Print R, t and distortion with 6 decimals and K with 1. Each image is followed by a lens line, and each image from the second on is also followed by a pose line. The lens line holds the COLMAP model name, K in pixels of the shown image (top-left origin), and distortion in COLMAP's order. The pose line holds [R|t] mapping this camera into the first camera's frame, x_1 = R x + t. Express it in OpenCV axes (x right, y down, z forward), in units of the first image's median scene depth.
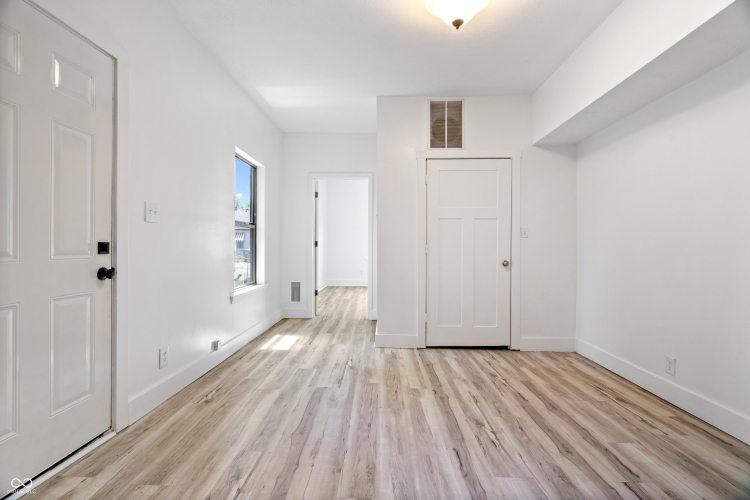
lens RADIAL K [[342.8, 0, 372.3], [0, 342.8, 246.3], [0, 0, 1]] dist [-0.005348, 0.002543]
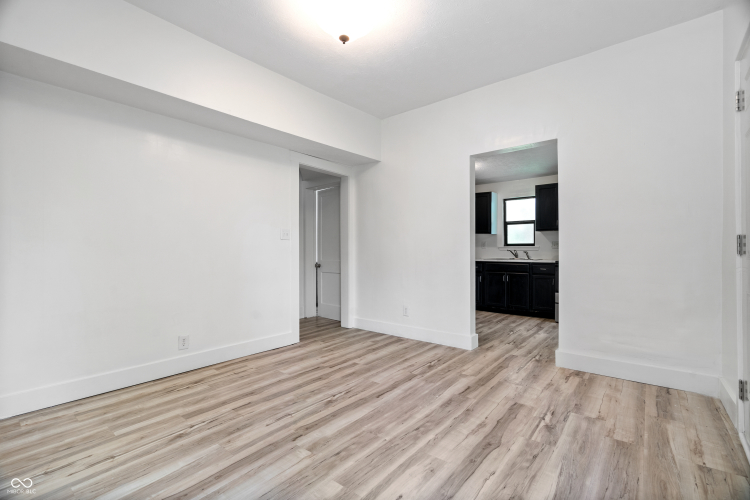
lens RADIAL K [[342.8, 0, 373.1], [0, 342.8, 251.3], [0, 0, 1]] dist [-0.005348, 0.002543]
pose [[-0.794598, -0.003708, 0.607125, -0.420061], [-0.007674, 0.999963, -0.003936, 0.019030], [-0.607088, -0.007787, -0.794597, 1.564436]]
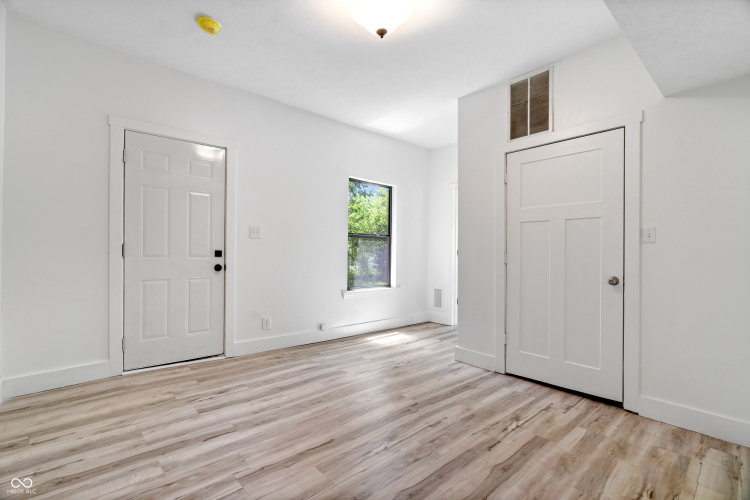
lens RADIAL K [[342.8, 0, 368.9], [0, 342.8, 254.3], [0, 0, 1]] dist [-0.005348, 0.002543]
pose [[0.684485, 0.005589, -0.729005, 0.833449], [-0.009214, 0.999957, -0.000985, 0.002208], [0.728969, 0.007391, 0.684507, 0.251363]]
